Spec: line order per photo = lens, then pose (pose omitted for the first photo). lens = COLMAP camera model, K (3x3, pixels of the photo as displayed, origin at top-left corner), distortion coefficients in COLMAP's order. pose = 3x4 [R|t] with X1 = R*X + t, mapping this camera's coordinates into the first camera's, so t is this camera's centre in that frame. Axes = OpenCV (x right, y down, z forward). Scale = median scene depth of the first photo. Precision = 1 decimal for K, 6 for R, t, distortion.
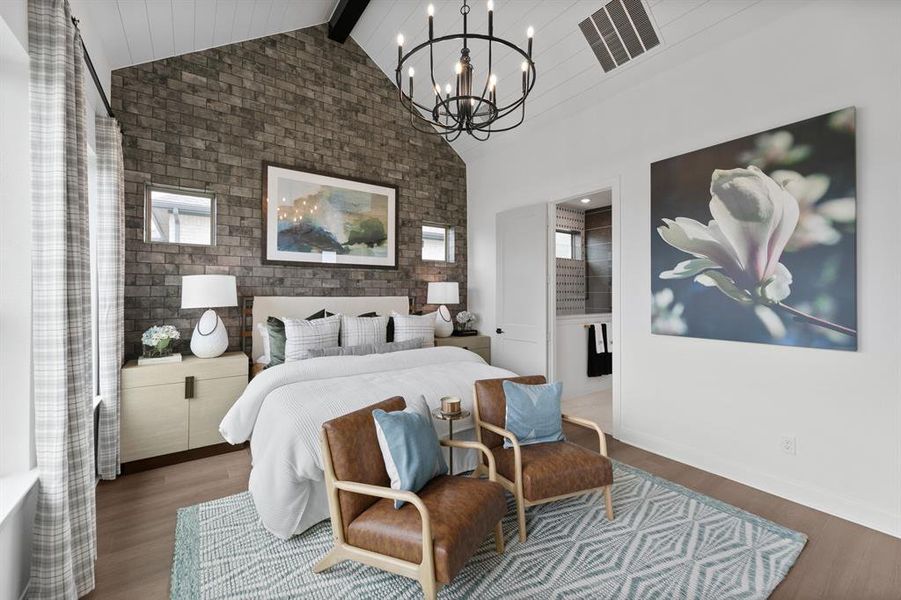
lens RADIAL K [[366.3, 0, 458.7], [0, 366.3, 288.5], [0, 0, 1]] dist [-0.002002, 0.000404]
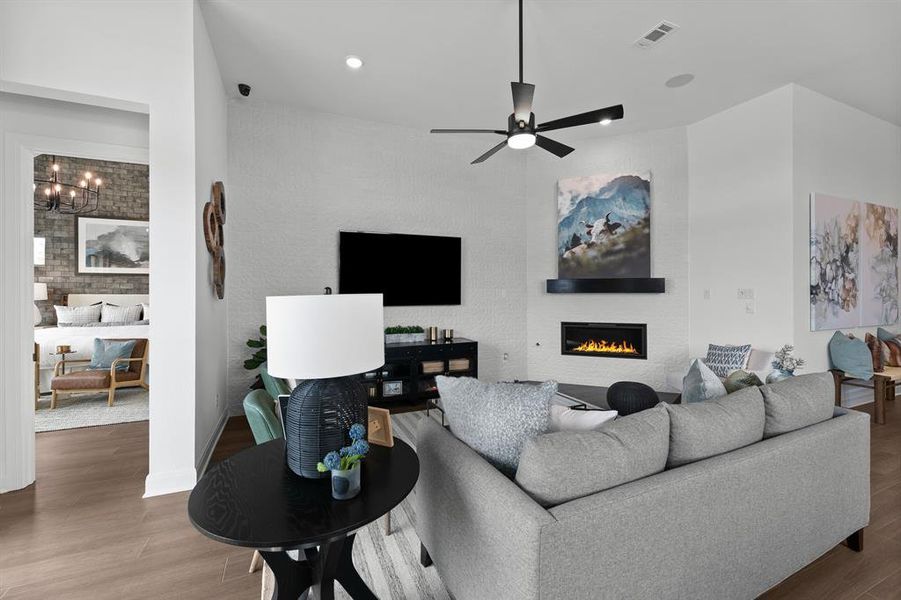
lens RADIAL K [[366.3, 0, 447.9], [0, 366.3, 294.6], [0, 0, 1]] dist [-0.002002, 0.000404]
pose [[0.976116, -0.001088, -0.217248, 1.589839], [0.004242, 0.999892, 0.014052, 0.008169], [0.217209, -0.014638, 0.976015, -0.306639]]
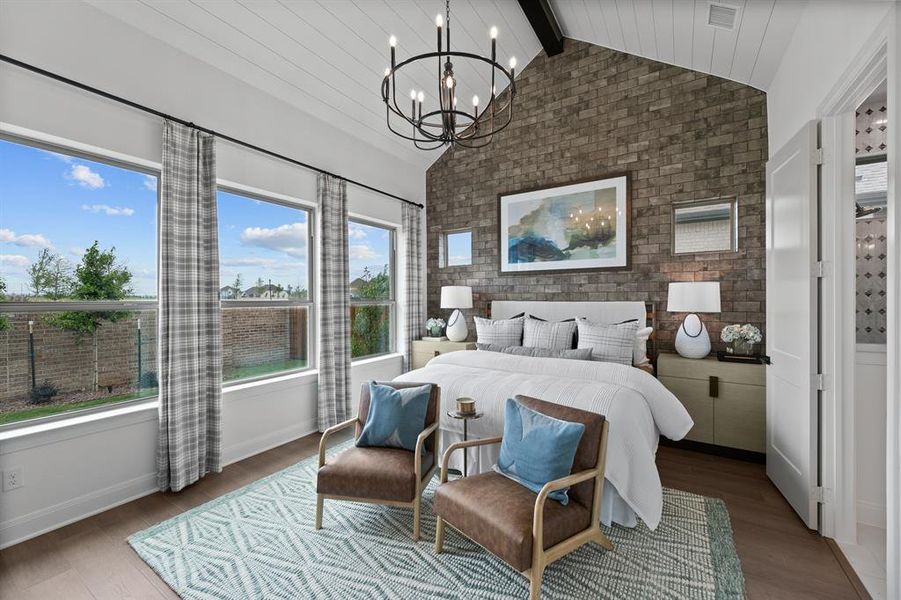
lens RADIAL K [[366.3, 0, 445.0], [0, 366.3, 300.5], [0, 0, 1]] dist [-0.002002, 0.000404]
pose [[0.357438, 0.003496, -0.933930, 0.609415], [0.016737, 0.999808, 0.010148, 0.004722], [0.933787, -0.019259, 0.357311, 0.377259]]
